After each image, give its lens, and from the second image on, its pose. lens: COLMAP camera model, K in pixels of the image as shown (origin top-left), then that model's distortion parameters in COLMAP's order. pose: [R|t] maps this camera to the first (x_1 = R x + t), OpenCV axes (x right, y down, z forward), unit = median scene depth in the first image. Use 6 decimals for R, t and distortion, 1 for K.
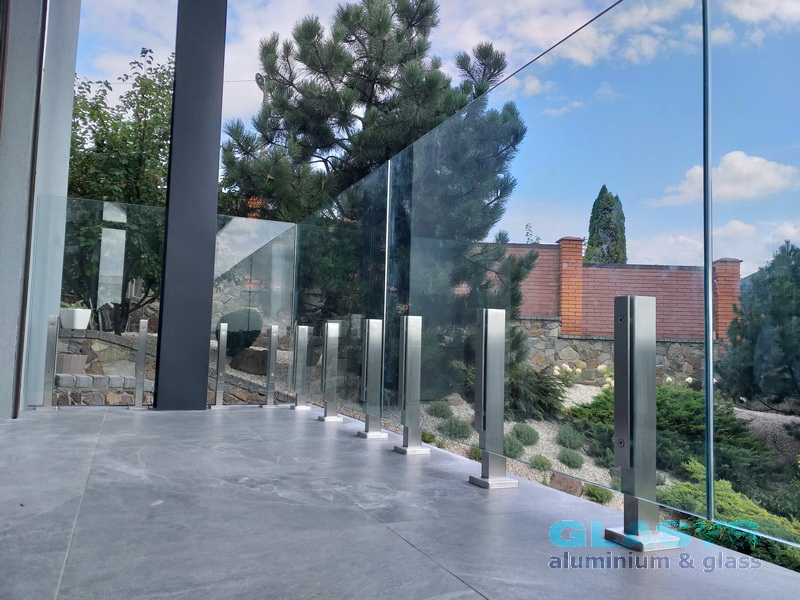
lens RADIAL K [[649.0, 0, 400.0], [0, 649.0, 300.0], [0, 0, 1]] dist [0.052104, -0.009071]
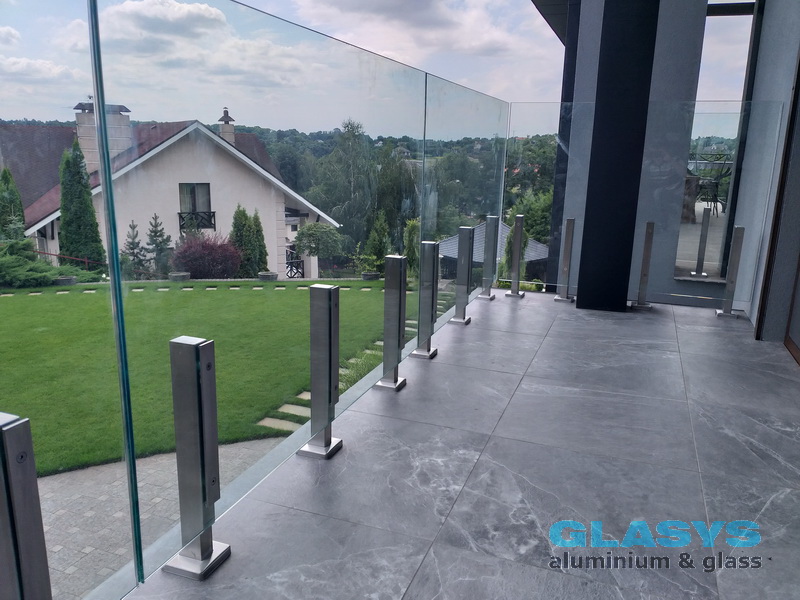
lens RADIAL K [[649.0, 0, 400.0], [0, 649.0, 300.0], [0, 0, 1]] dist [0.052104, -0.009071]
pose [[-0.729154, -0.197699, 0.655172, -0.882666], [-0.092328, 0.977029, 0.192066, -0.247011], [-0.678093, 0.079555, -0.730658, 2.475556]]
